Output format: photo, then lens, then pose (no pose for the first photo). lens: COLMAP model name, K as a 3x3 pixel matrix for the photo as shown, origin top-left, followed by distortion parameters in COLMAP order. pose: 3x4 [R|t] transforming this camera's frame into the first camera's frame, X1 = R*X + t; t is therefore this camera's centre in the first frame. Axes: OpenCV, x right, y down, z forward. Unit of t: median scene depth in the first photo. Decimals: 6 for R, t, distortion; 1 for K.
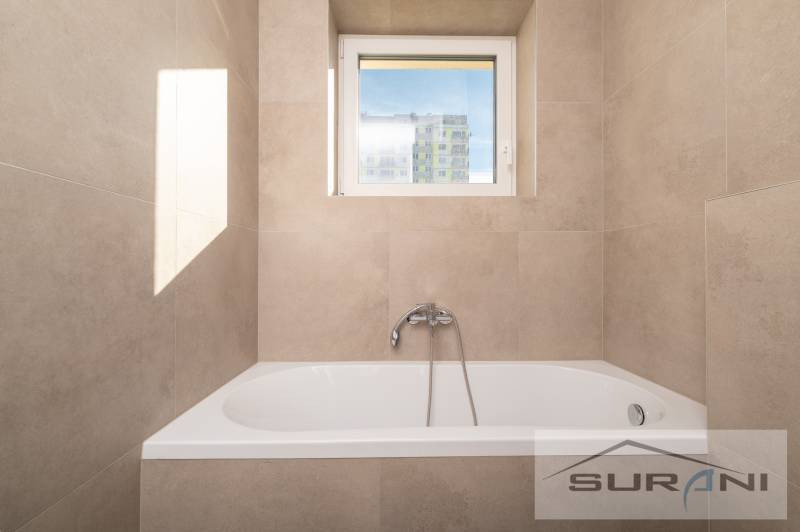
lens RADIAL K [[329.2, 0, 395.1], [0, 329.2, 268.7], [0, 0, 1]] dist [0.004586, 0.000481]
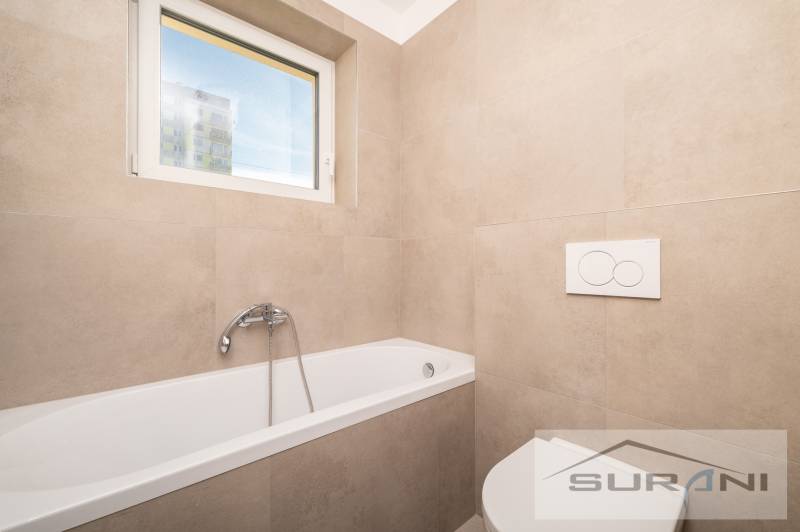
lens RADIAL K [[329.2, 0, 396.8], [0, 329.2, 270.1], [0, 0, 1]] dist [0.004586, 0.000481]
pose [[0.775675, -0.005468, 0.631109, -0.210453], [0.001725, 0.999977, 0.006543, -0.000030], [-0.631131, -0.003986, 0.775666, -0.012878]]
